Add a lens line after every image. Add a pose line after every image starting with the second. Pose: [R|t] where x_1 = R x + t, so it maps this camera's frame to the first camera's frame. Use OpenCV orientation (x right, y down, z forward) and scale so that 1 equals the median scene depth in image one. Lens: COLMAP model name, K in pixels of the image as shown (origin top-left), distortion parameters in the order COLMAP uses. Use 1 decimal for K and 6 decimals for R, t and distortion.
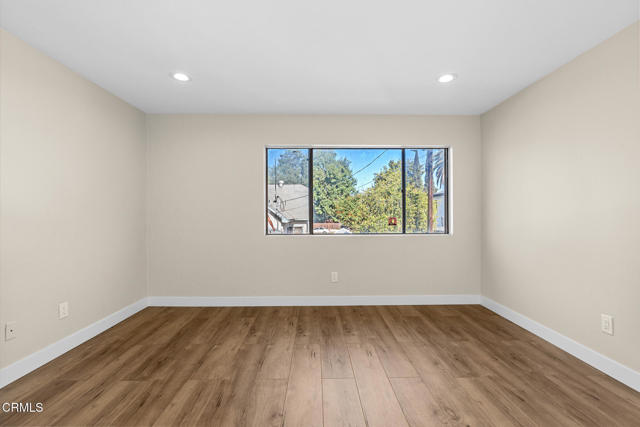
lens RADIAL K [[289.4, 0, 320.6], [0, 289.4, 214.3], [0, 0, 1]] dist [-0.011429, 0.003502]
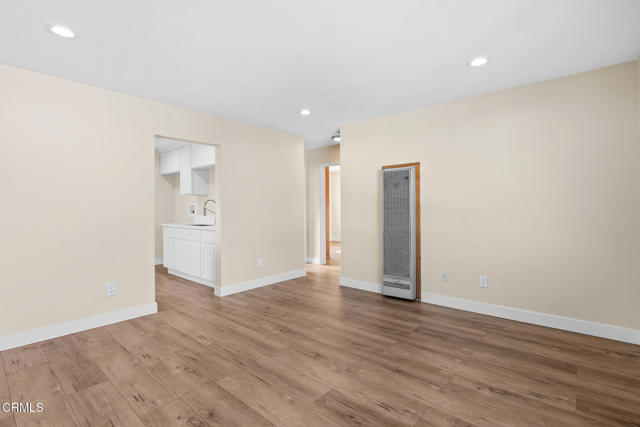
lens RADIAL K [[309.6, 0, 322.2], [0, 309.6, 208.1], [0, 0, 1]] dist [-0.008025, -0.000483]
pose [[-0.670091, 0.008023, -0.742236, 0.535843], [0.007926, 0.999962, 0.003653, -0.011434], [0.742237, -0.003435, -0.670129, 1.159350]]
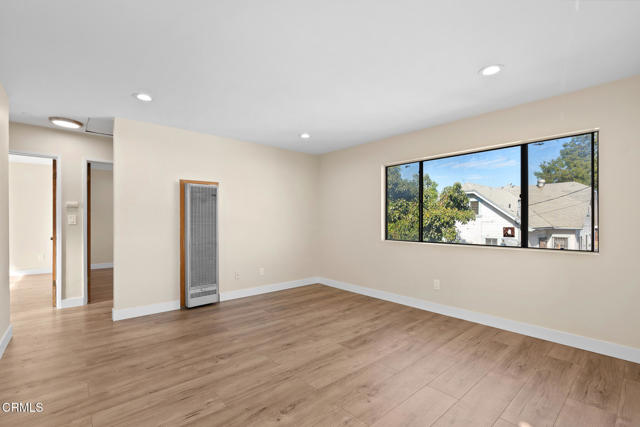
lens RADIAL K [[289.4, 0, 321.0], [0, 289.4, 222.6], [0, 0, 1]] dist [-0.011429, 0.003502]
pose [[0.646340, 0.009083, -0.762995, 0.707629], [-0.002513, 0.999949, 0.009775, -0.015333], [0.763045, -0.004400, 0.646330, 0.036149]]
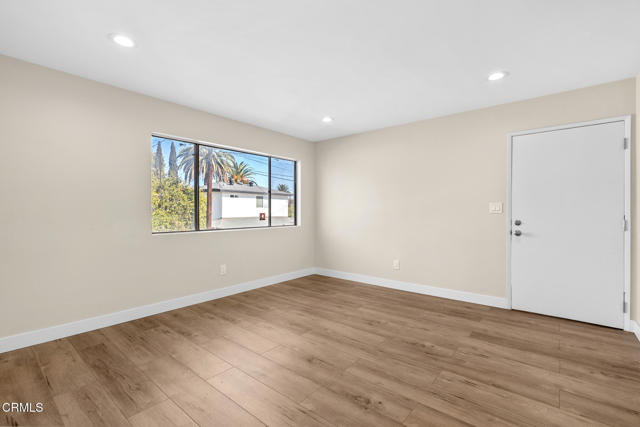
lens RADIAL K [[289.4, 0, 320.9], [0, 289.4, 210.3], [0, 0, 1]] dist [-0.011429, 0.003502]
pose [[0.652926, 0.002601, 0.757418, -0.658322], [-0.002123, 0.999996, -0.001603, -0.000683], [-0.757419, -0.000562, 0.652929, 0.046409]]
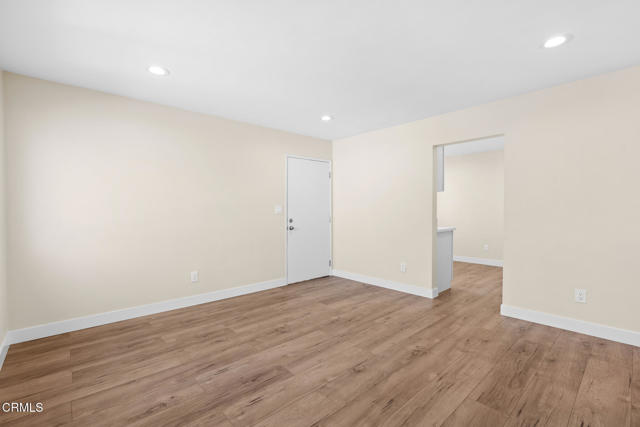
lens RADIAL K [[289.4, 0, 315.6], [0, 289.4, 207.6], [0, 0, 1]] dist [-0.011429, 0.003502]
pose [[-0.648268, 0.009876, 0.761348, -0.586640], [0.004811, 0.999949, -0.008874, -0.011930], [-0.761397, -0.002090, -0.648283, 1.135736]]
